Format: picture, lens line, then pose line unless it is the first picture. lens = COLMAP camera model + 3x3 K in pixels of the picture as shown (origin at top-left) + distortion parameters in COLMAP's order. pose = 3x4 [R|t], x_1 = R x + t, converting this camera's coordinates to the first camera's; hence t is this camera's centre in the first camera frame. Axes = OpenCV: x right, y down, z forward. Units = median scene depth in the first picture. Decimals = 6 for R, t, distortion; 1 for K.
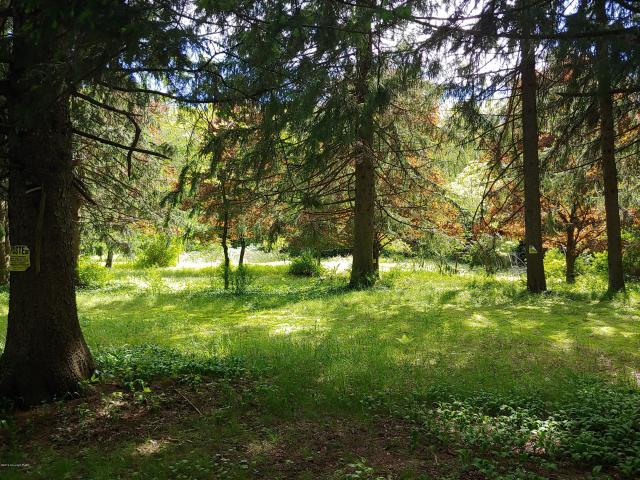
lens RADIAL K [[584.7, 0, 320.0], [0, 584.7, 240.0], [0, 0, 1]] dist [-0.145534, -0.006428]
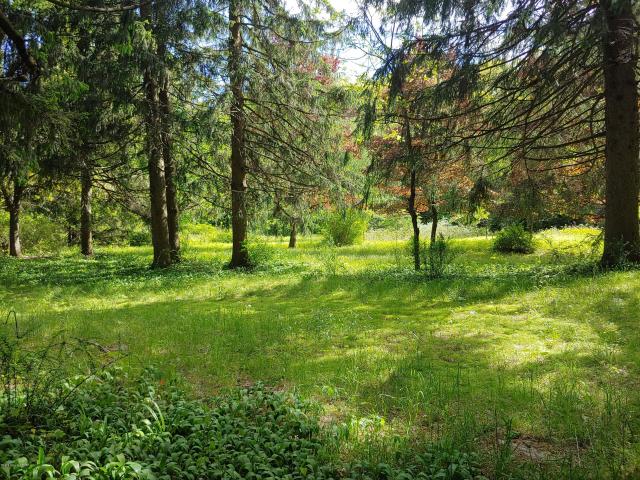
lens RADIAL K [[584.7, 0, 320.0], [0, 584.7, 240.0], [0, 0, 1]] dist [-0.145534, -0.006428]
pose [[0.948342, -0.012286, -0.317012, -0.030681], [0.023101, 0.999271, 0.030380, 0.015401], [0.316408, -0.036134, 0.947935, 0.187414]]
